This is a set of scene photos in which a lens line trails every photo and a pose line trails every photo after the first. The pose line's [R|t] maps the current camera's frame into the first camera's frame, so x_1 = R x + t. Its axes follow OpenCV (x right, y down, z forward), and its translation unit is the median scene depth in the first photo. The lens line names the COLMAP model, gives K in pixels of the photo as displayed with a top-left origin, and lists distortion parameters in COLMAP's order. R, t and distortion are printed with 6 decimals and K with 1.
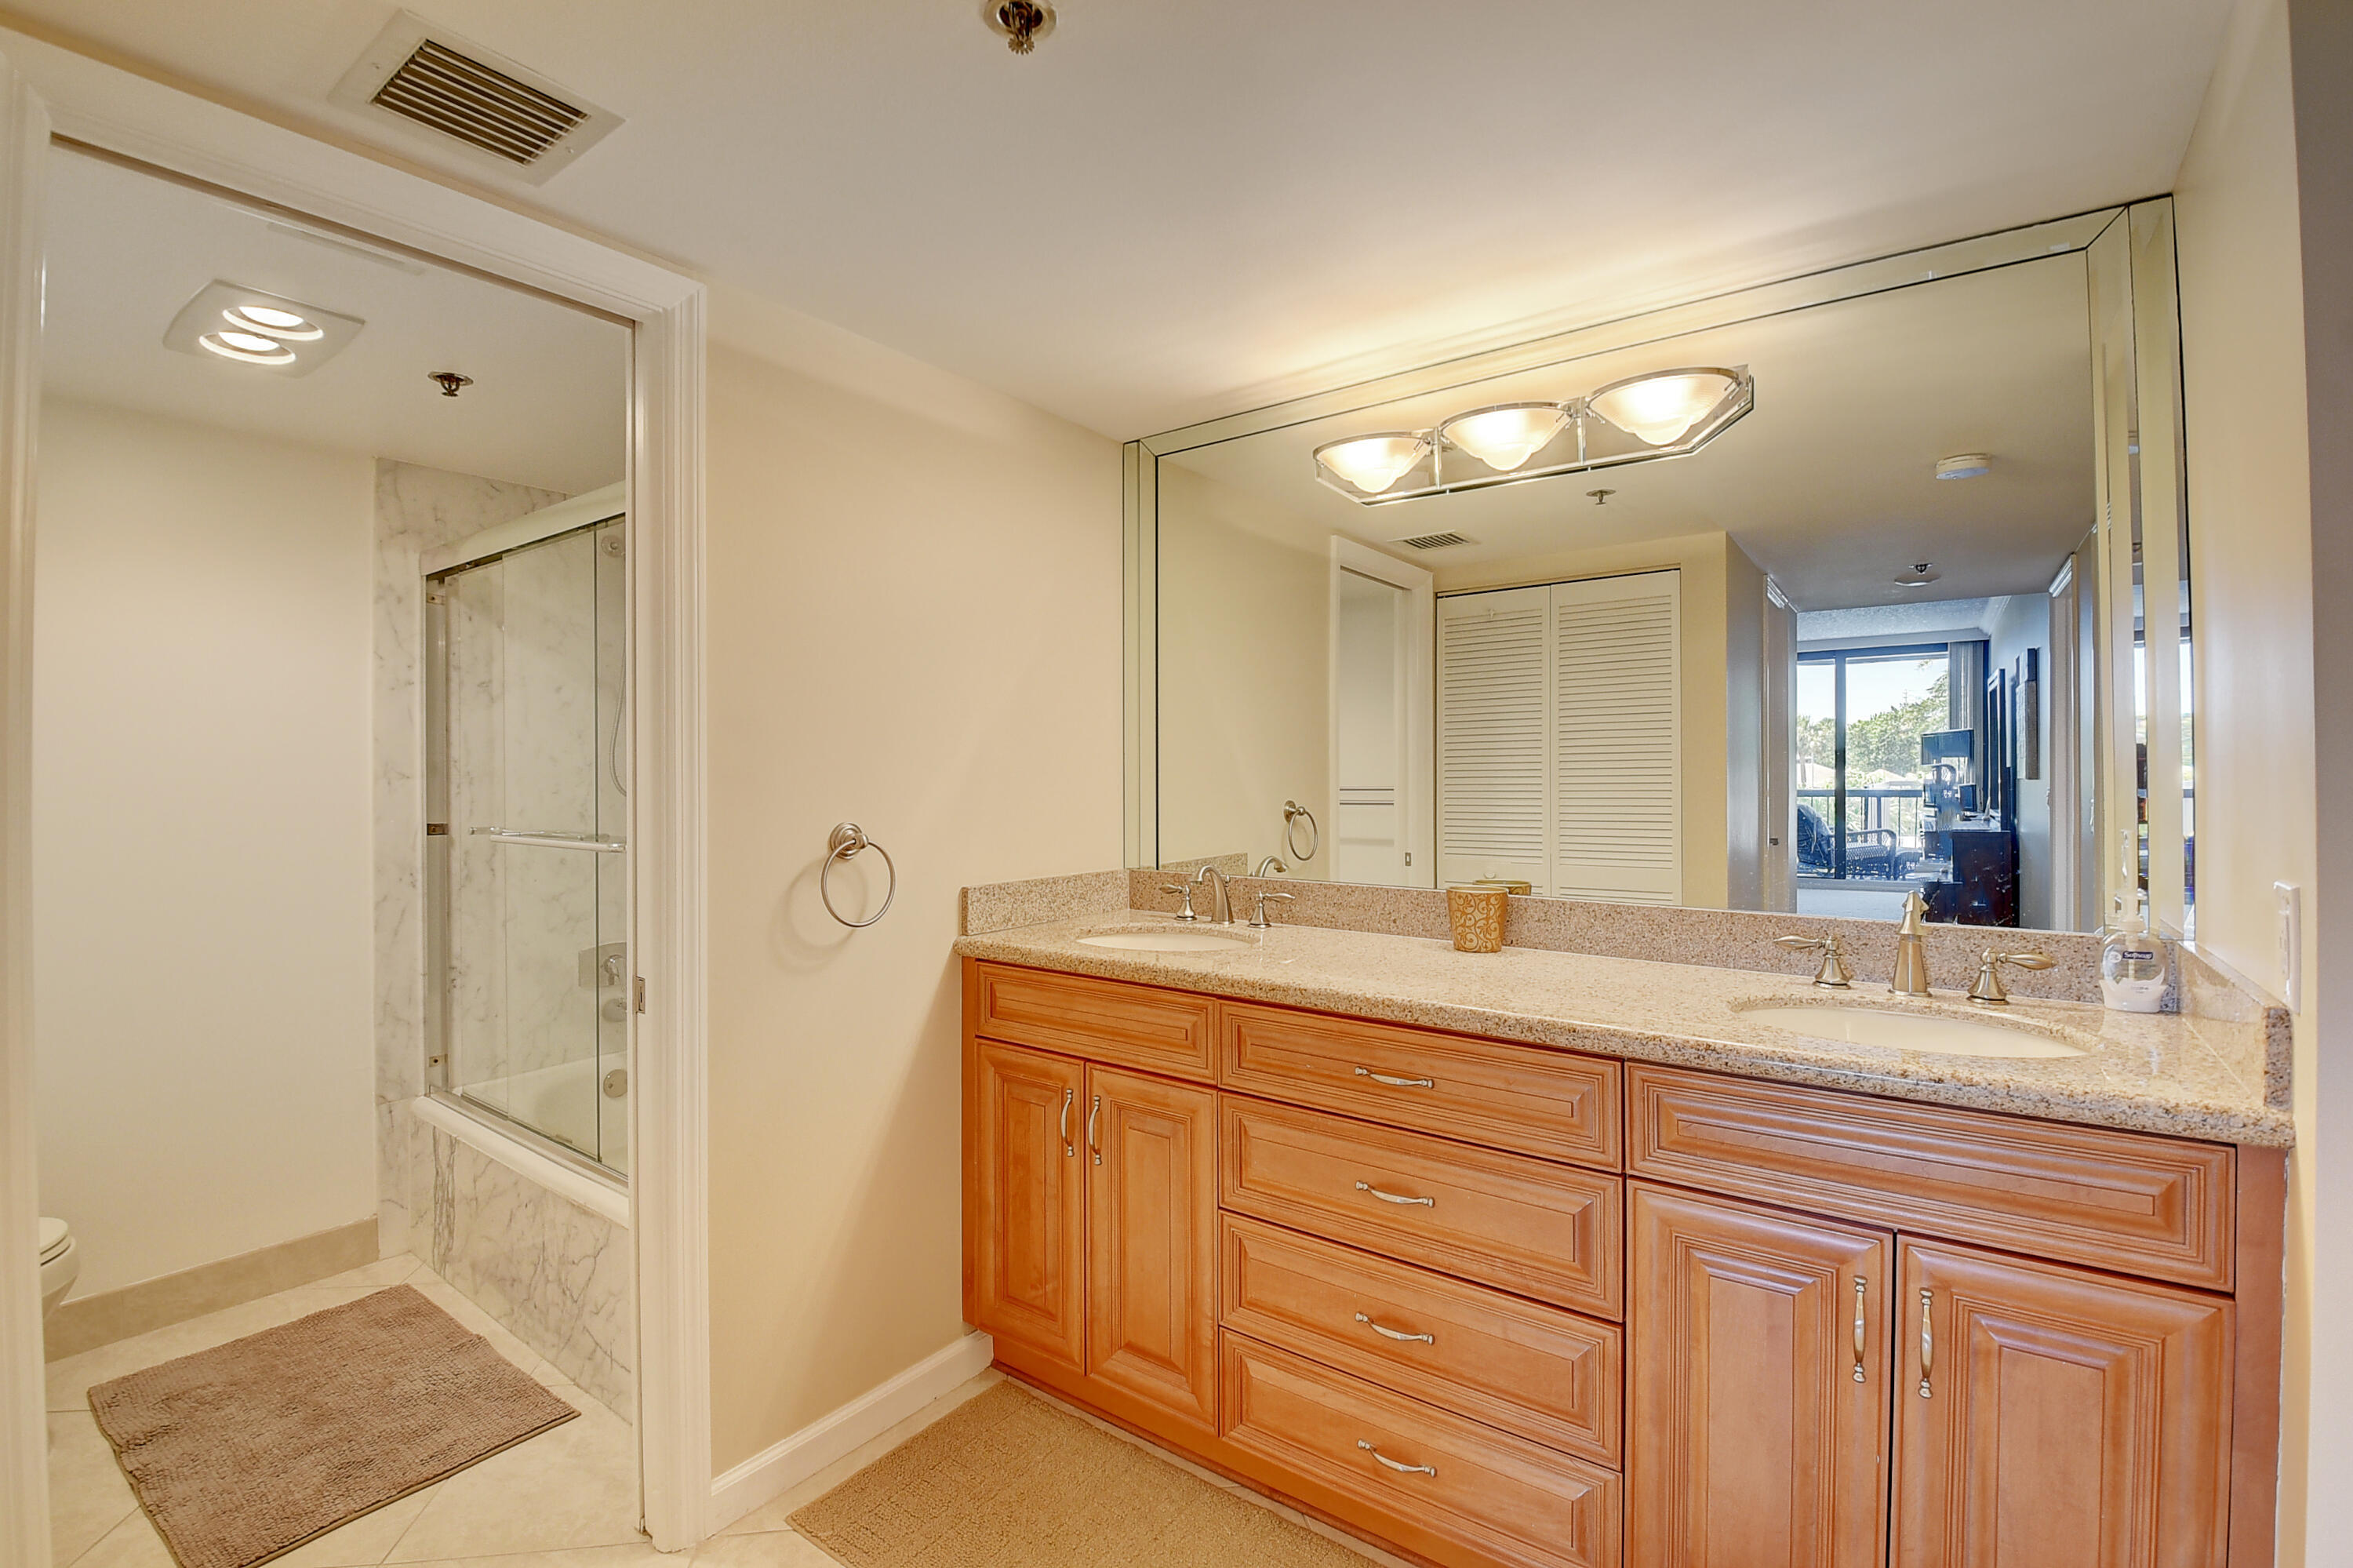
lens RADIAL K [[1059.1, 0, 1135.9], [0, 1059.1, 760.2], [0, 0, 1]] dist [0.014102, -0.024730]
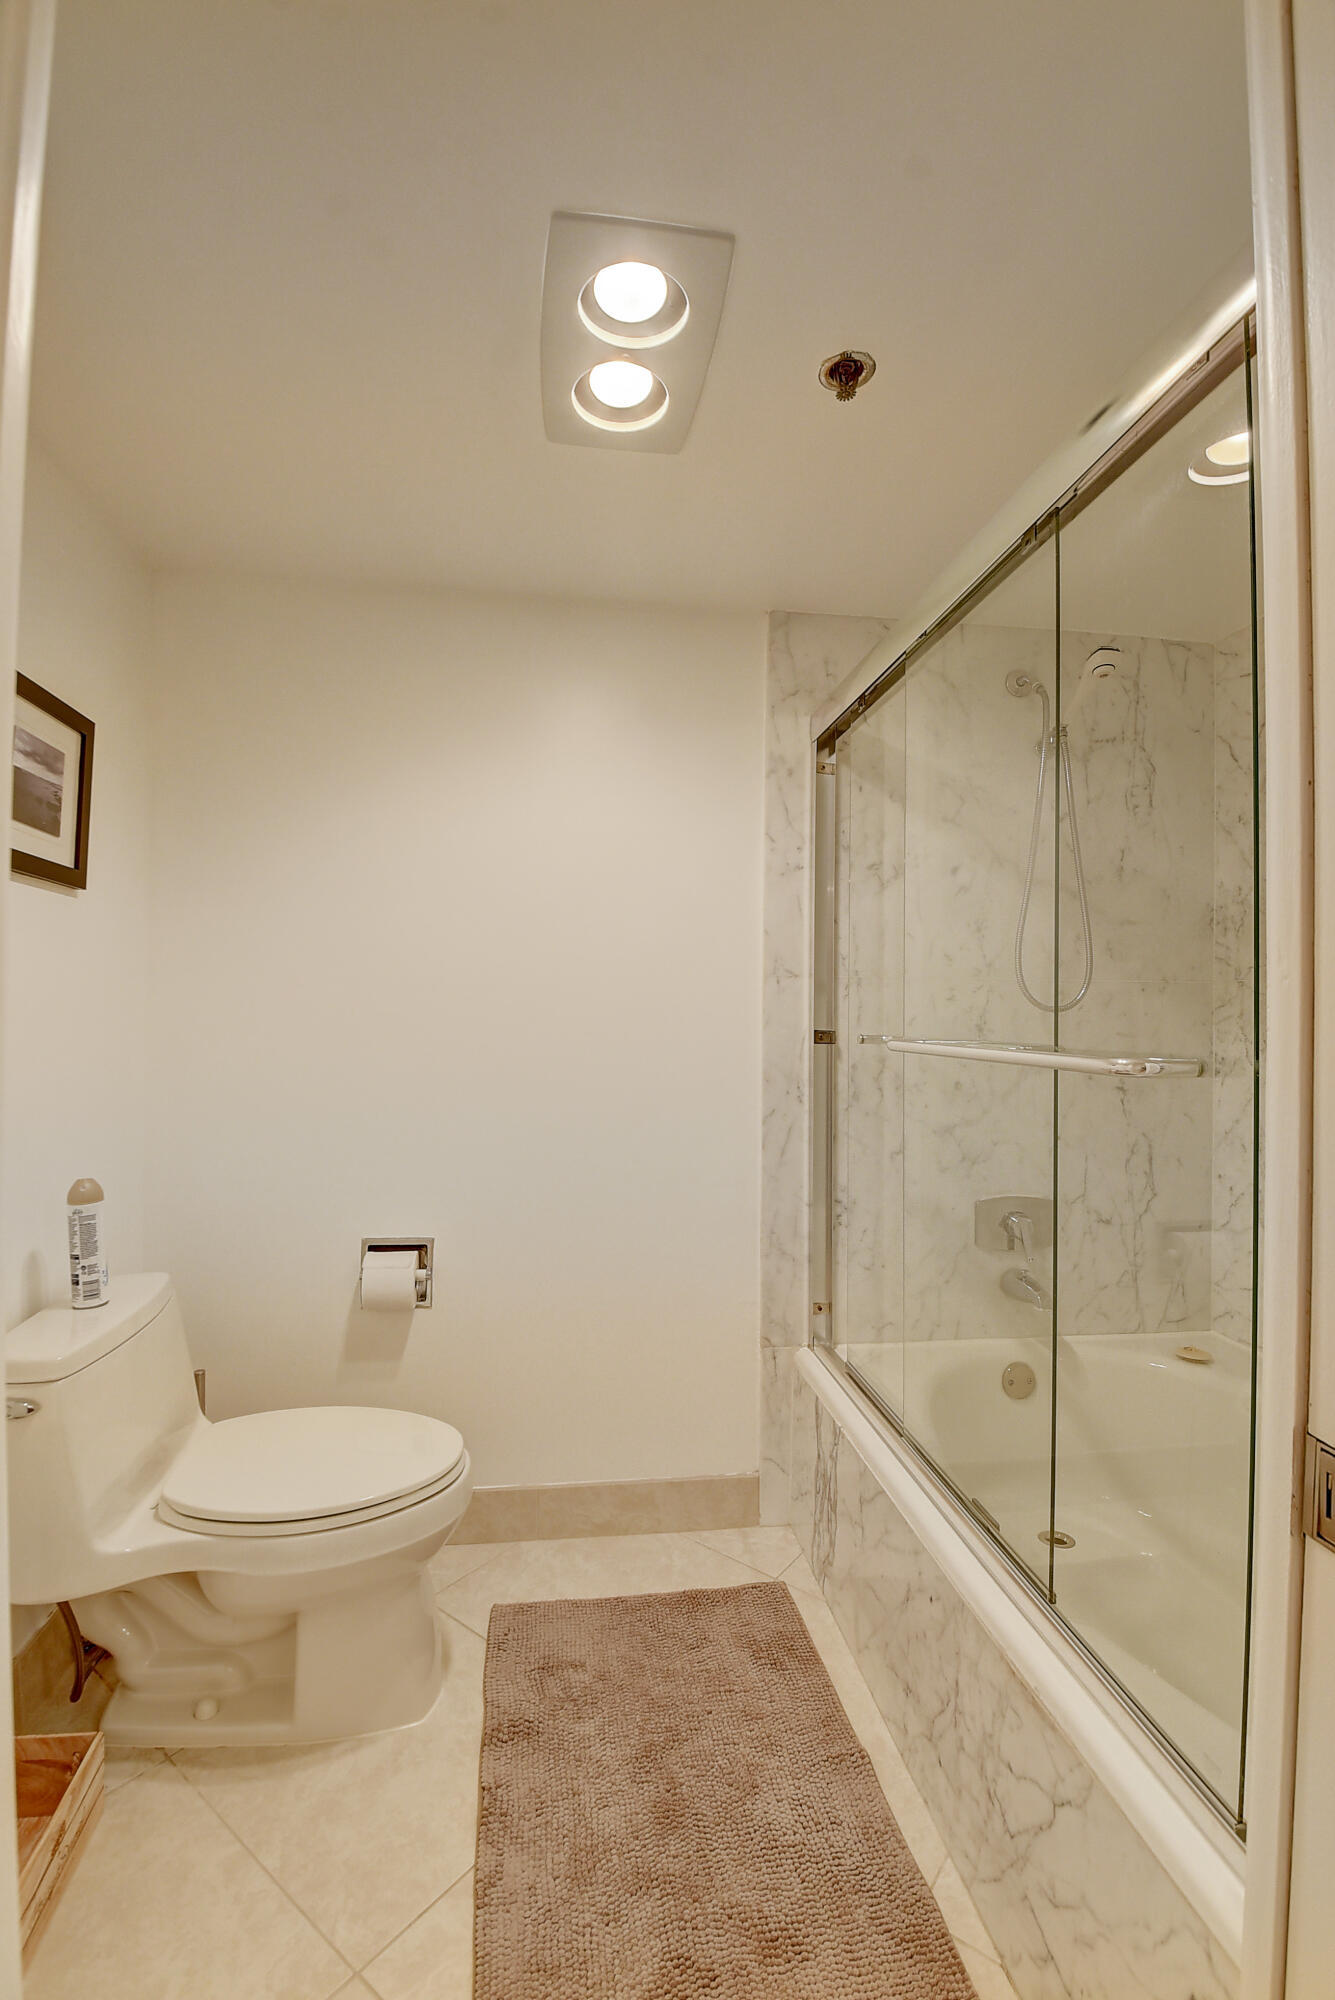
lens RADIAL K [[873.5, 0, 667.5], [0, 873.5, 1000.0], [0, 0, 1]] dist [0.014088, -0.025450]
pose [[0.723711, 0.003464, -0.690094, -0.271345], [-0.012397, 0.999891, -0.007982, 0.043602], [0.689991, 0.014331, 0.723676, 0.413152]]
